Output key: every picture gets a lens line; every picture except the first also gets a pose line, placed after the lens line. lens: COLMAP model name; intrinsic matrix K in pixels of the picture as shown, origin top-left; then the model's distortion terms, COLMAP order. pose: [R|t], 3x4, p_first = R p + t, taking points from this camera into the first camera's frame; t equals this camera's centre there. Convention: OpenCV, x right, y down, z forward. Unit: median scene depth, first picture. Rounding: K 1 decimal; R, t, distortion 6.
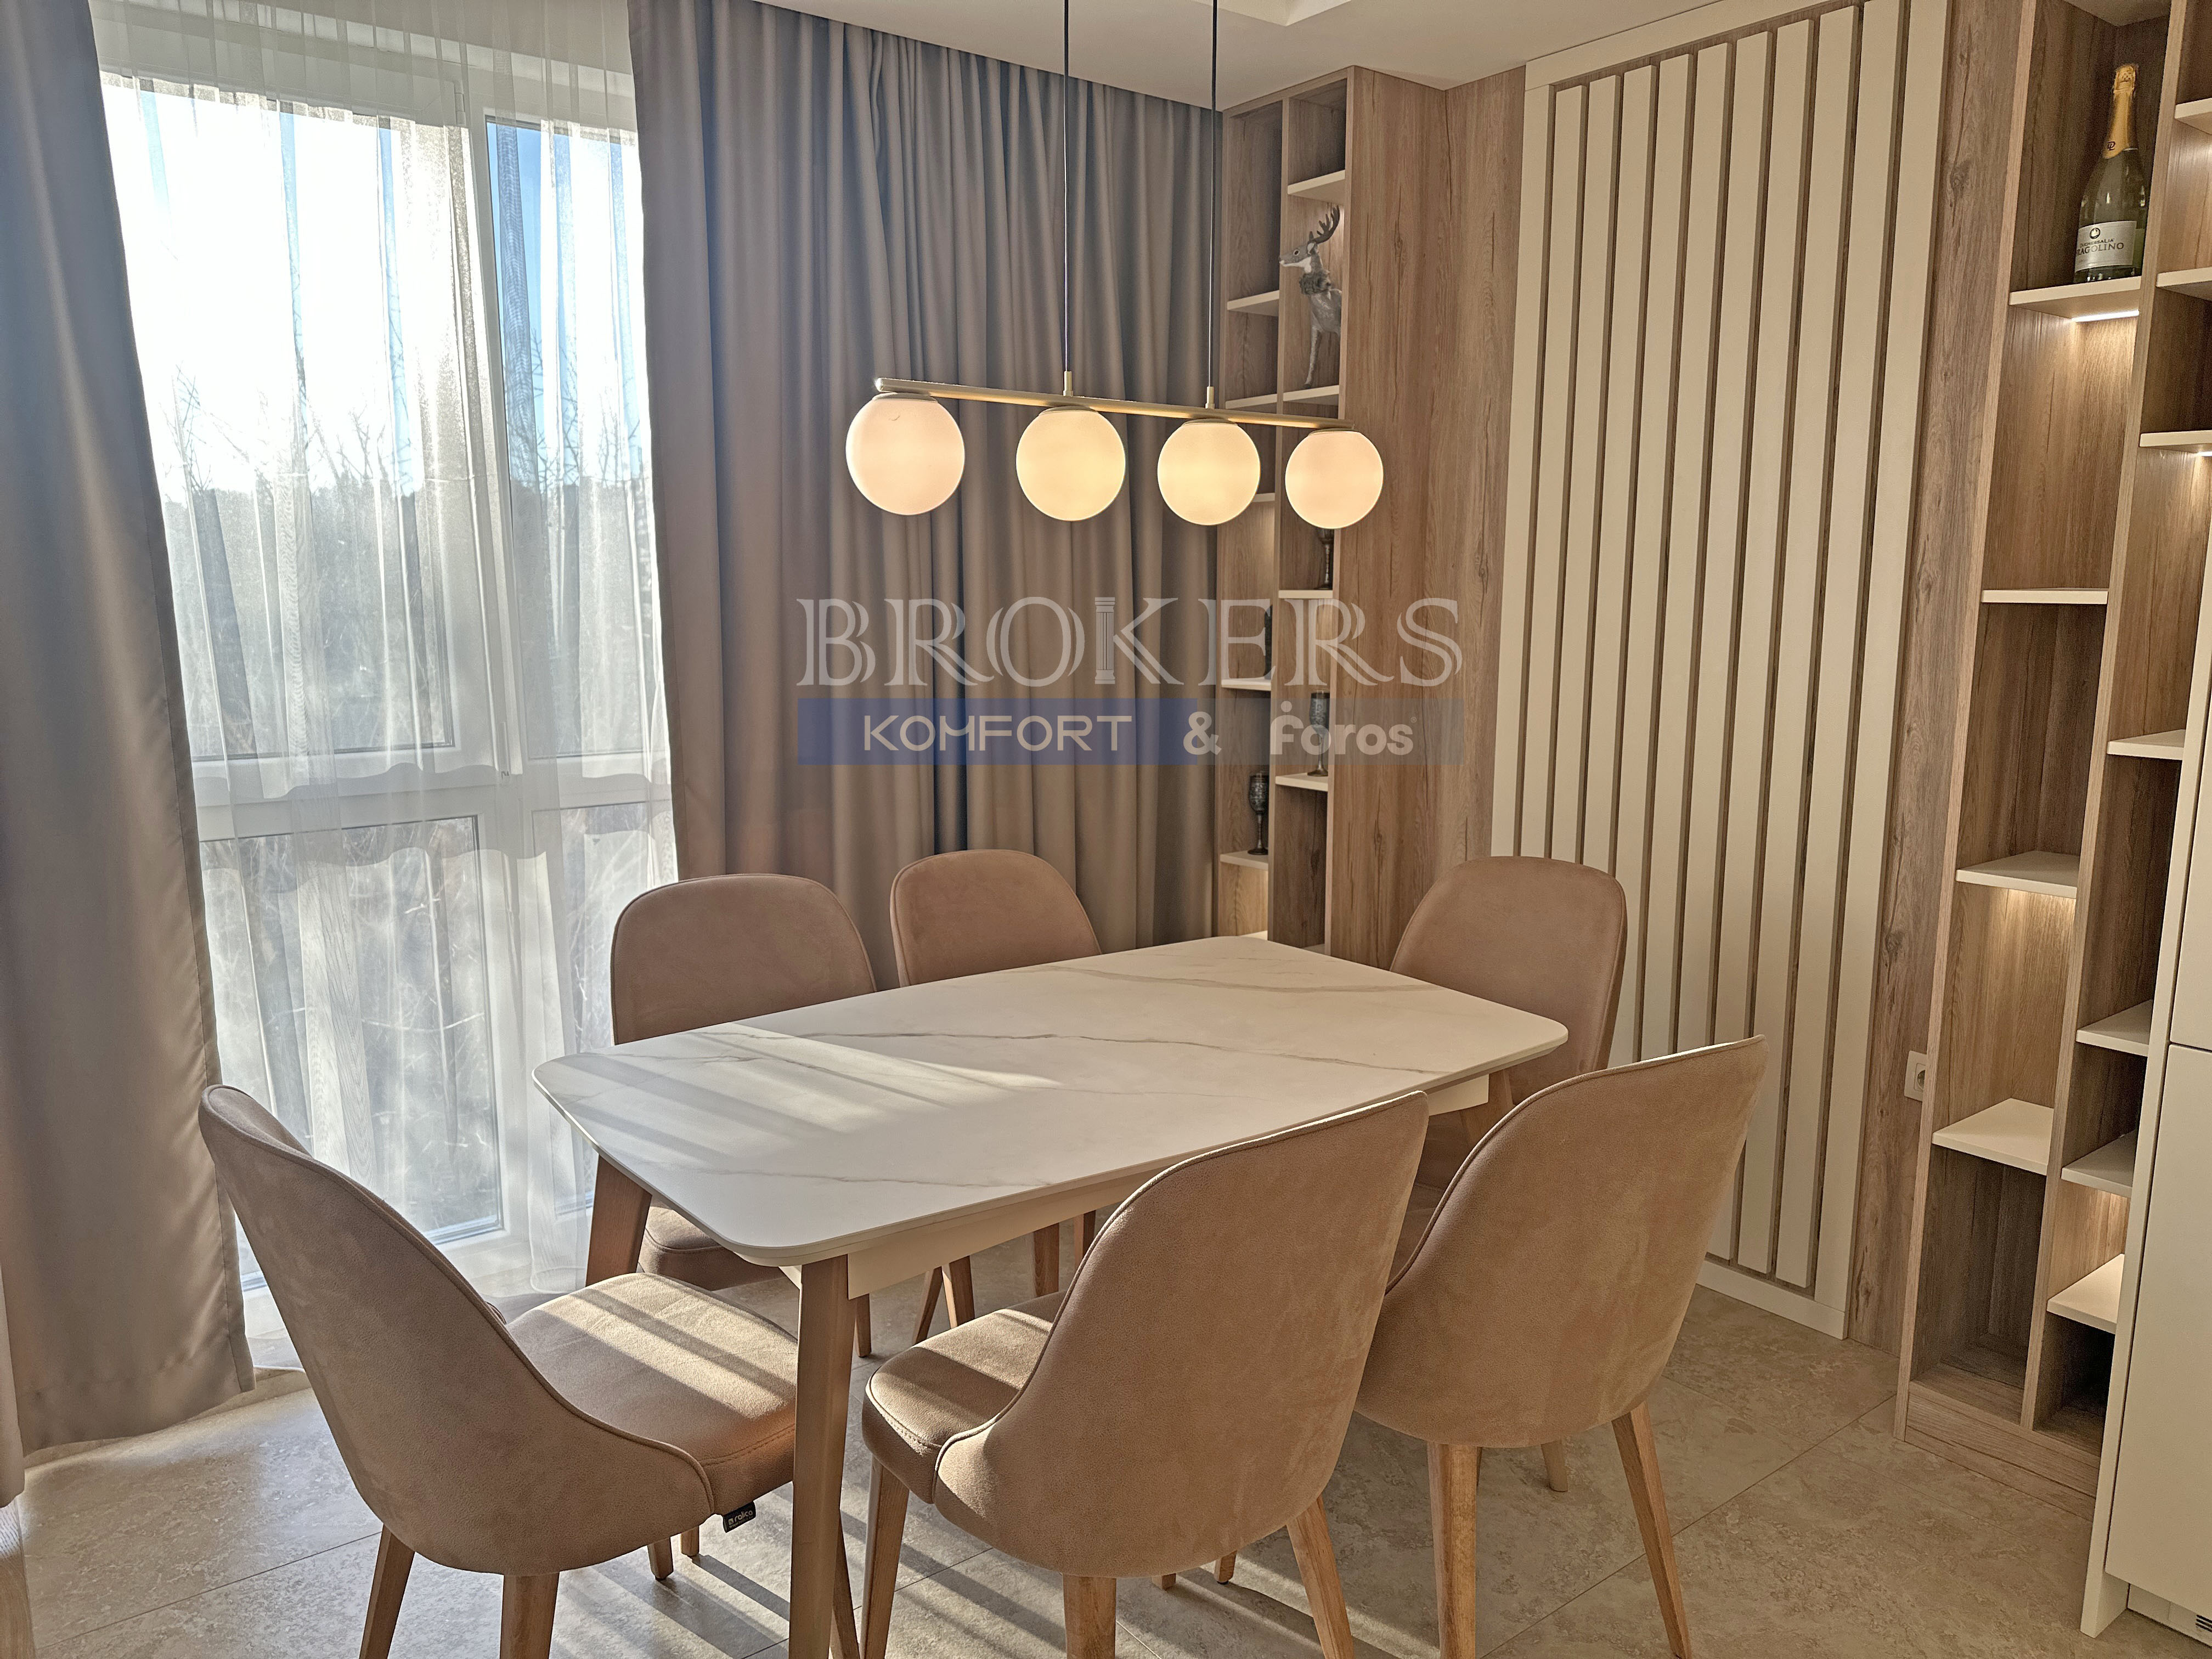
lens RADIAL K [[1582.4, 0, 1106.0], [0, 1582.4, 829.5], [0, 0, 1]] dist [0.062508, -0.043398]
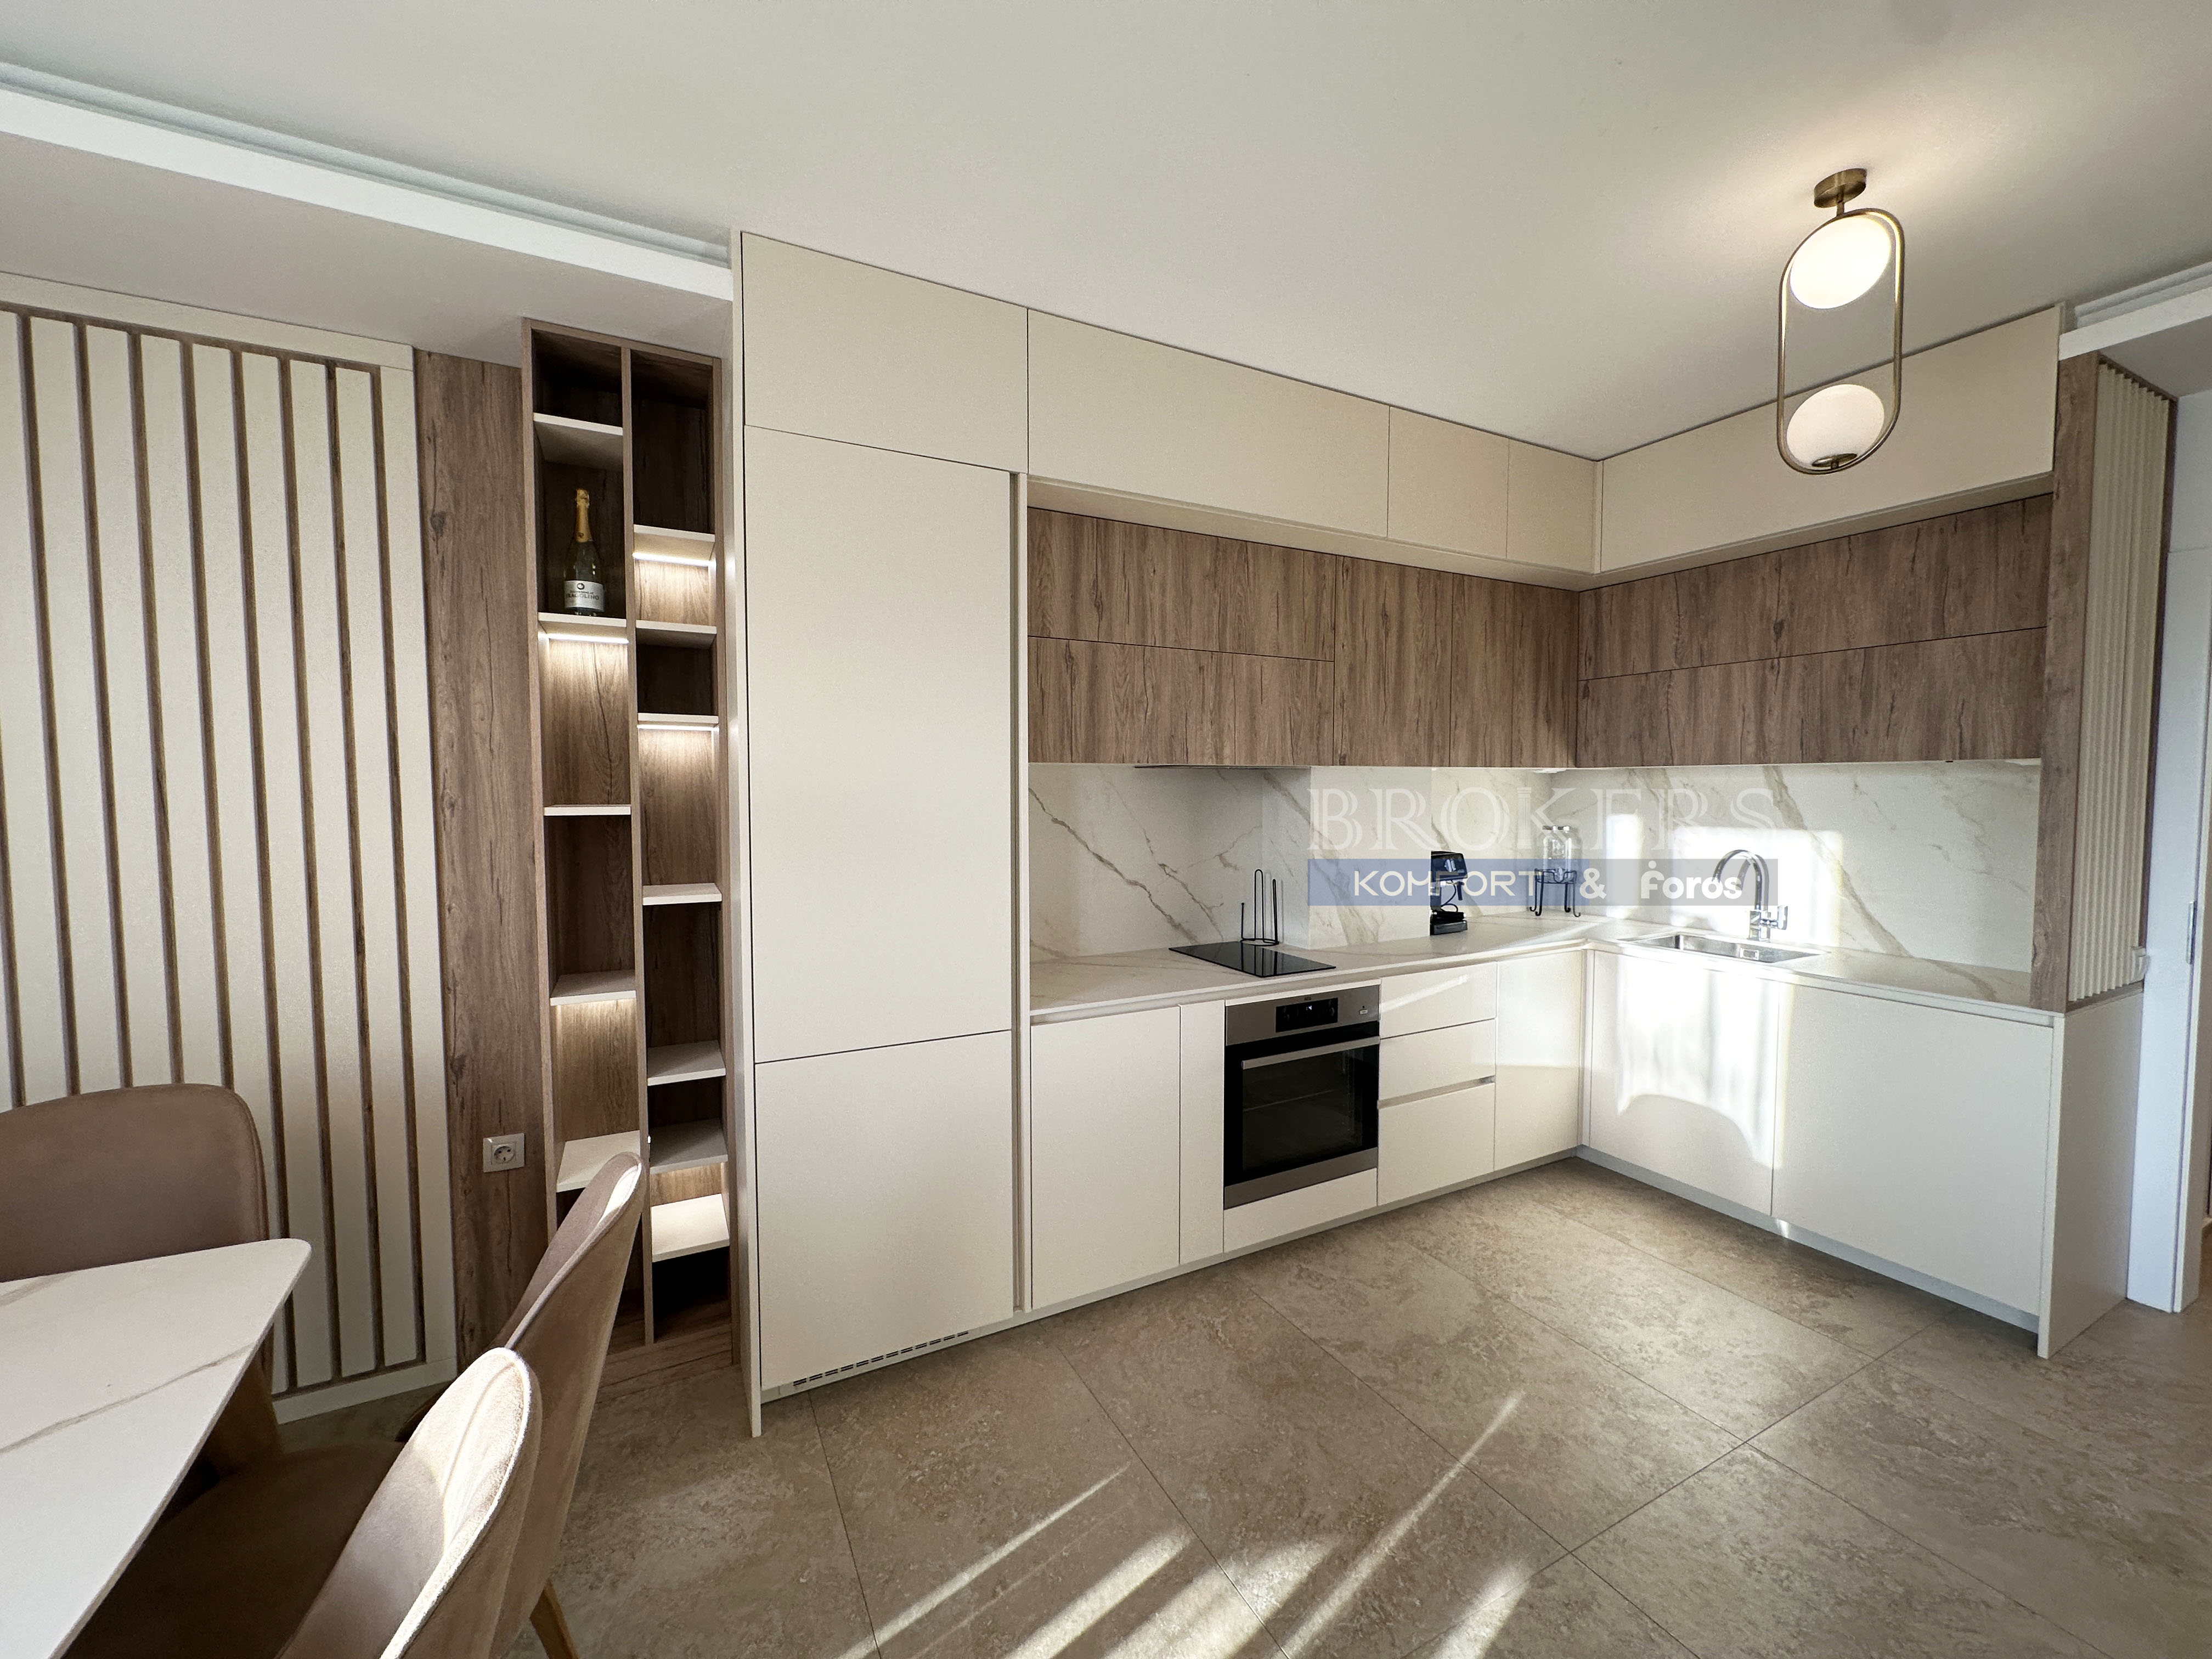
lens RADIAL K [[887.5, 0, 1103.0], [0, 887.5, 826.8], [0, 0, 1]] dist [0.000257, -0.000503]
pose [[0.171735, -0.045039, 0.984113, -0.149973], [0.159384, 0.987064, 0.017361, -0.056521], [-0.972164, 0.153870, 0.176692, 0.320464]]
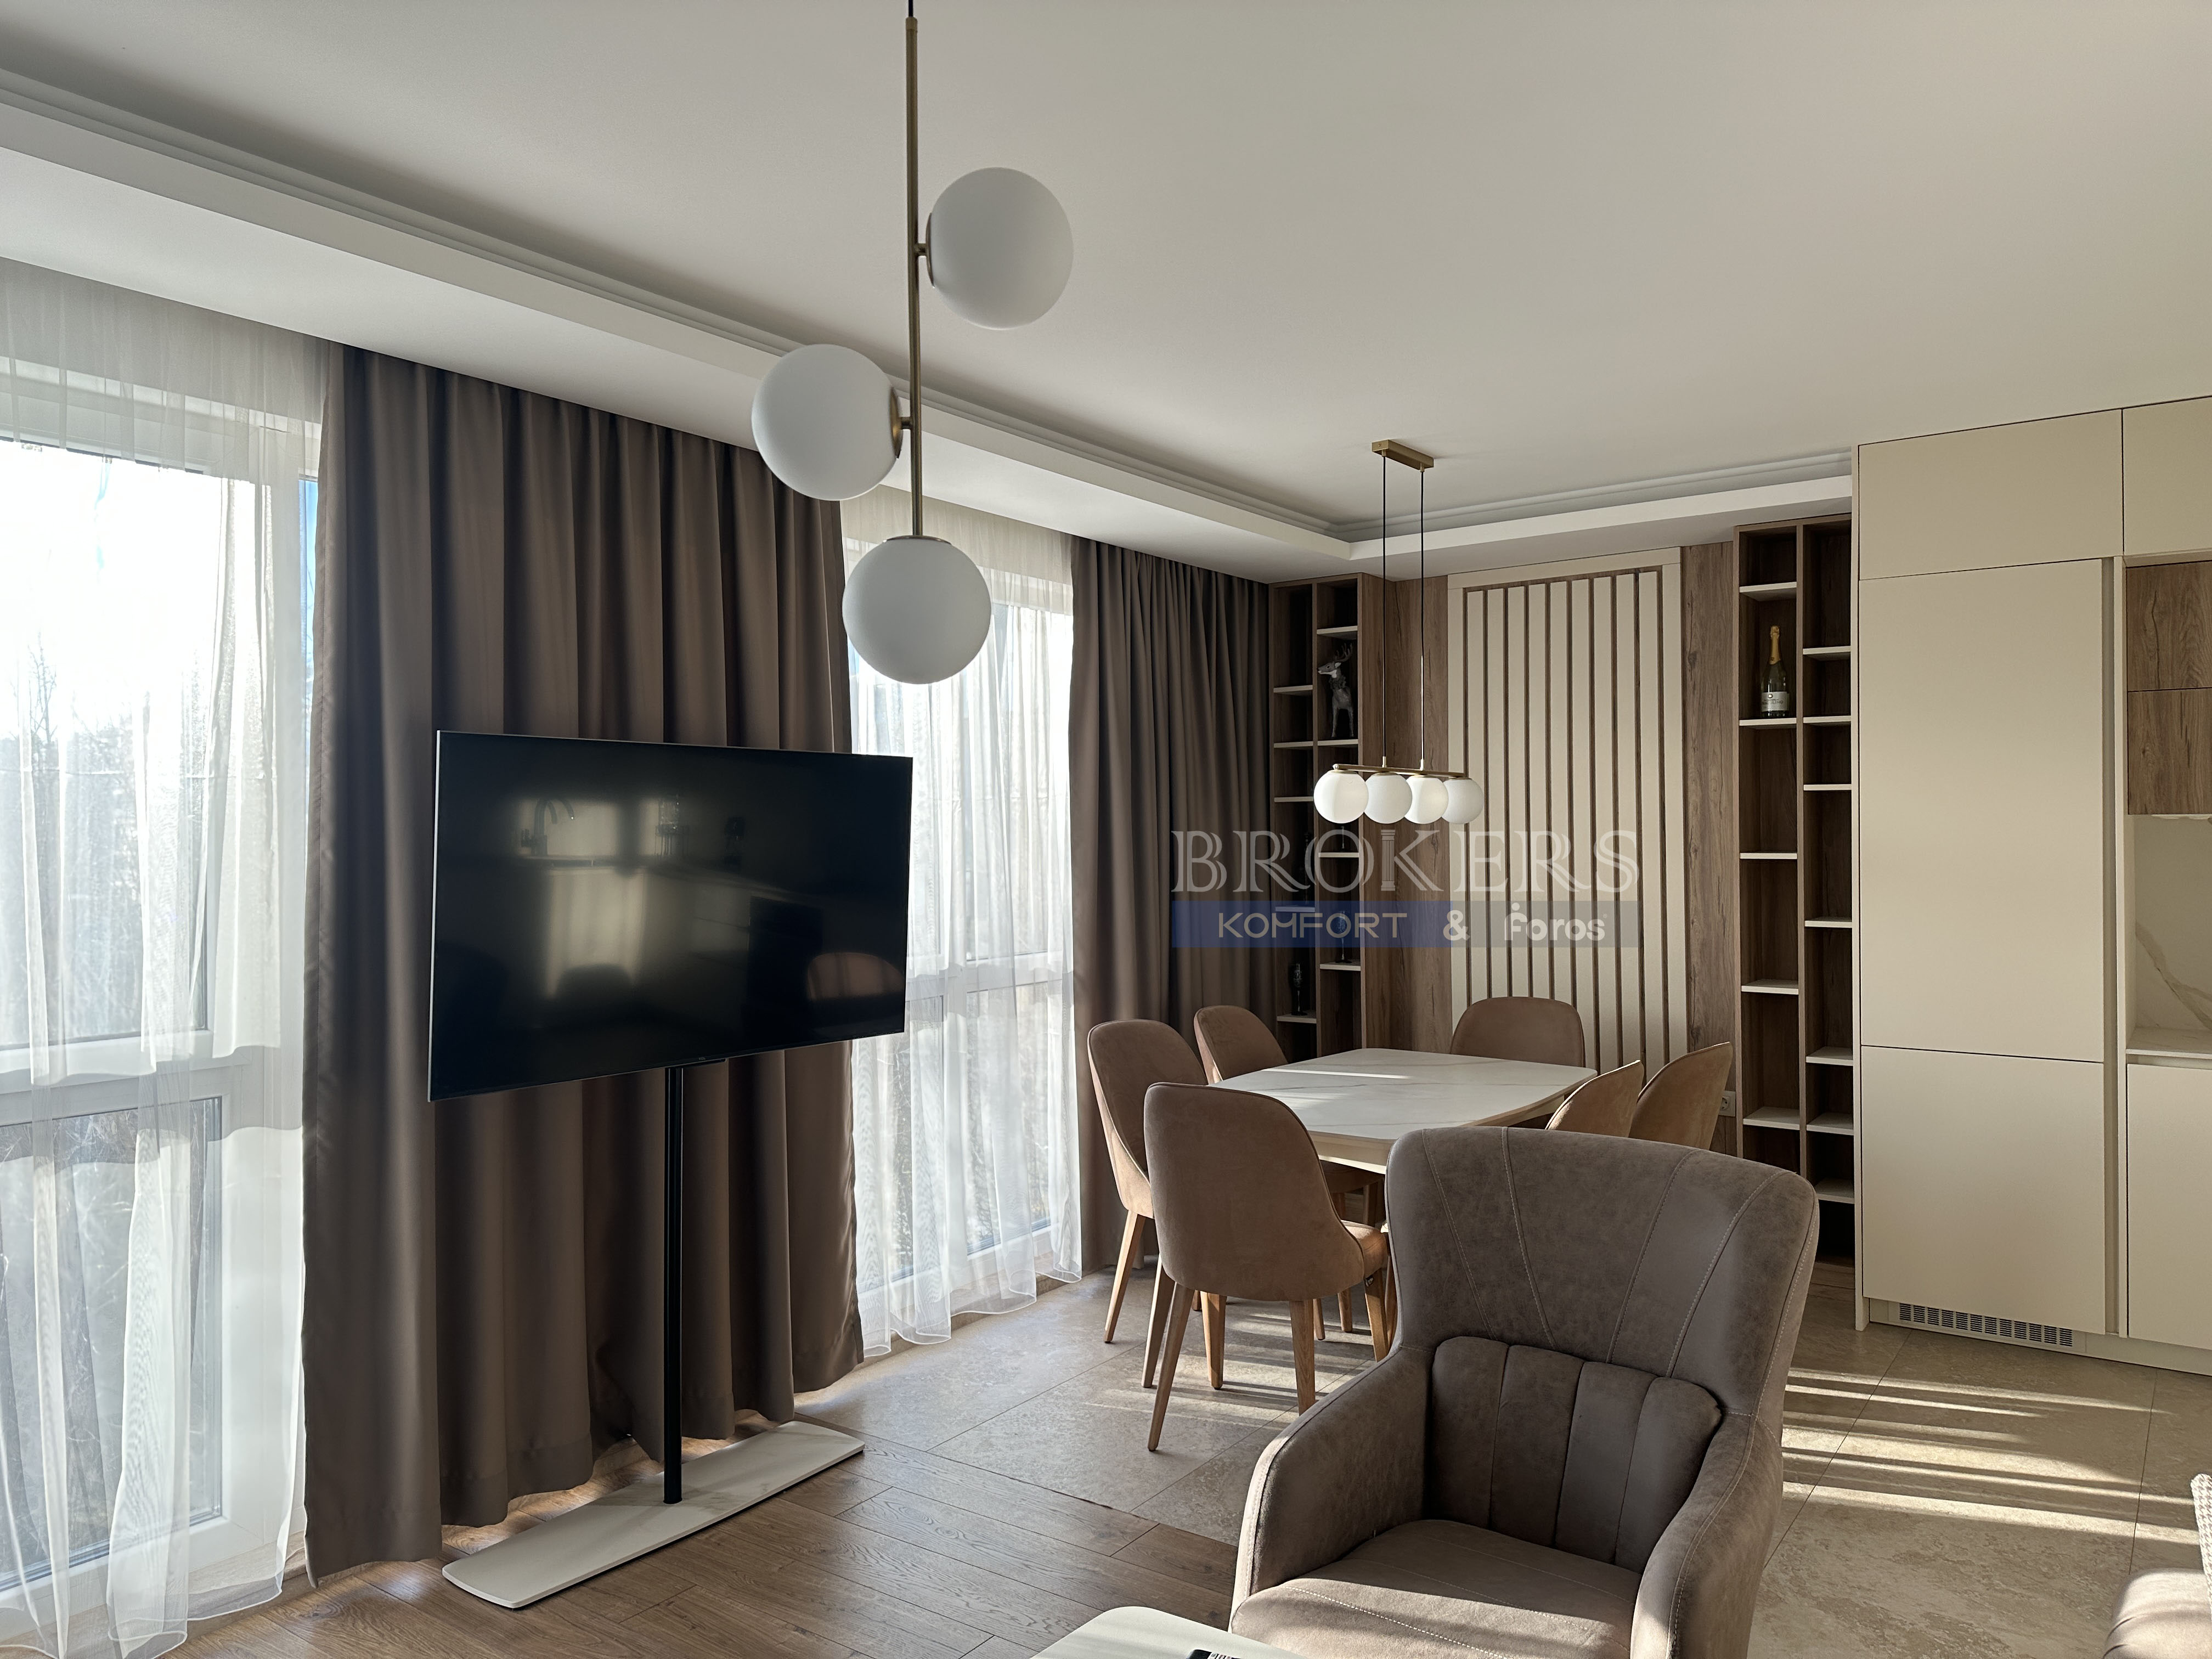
lens RADIAL K [[1546.2, 0, 1096.6], [0, 1546.2, 836.4], [0, 0, 1]] dist [0.110037, -0.147134]
pose [[0.958407, -0.008877, 0.285266, -0.773501], [0.053663, 0.987294, -0.149569, 0.084489], [-0.280313, 0.158656, 0.946706, -0.656861]]
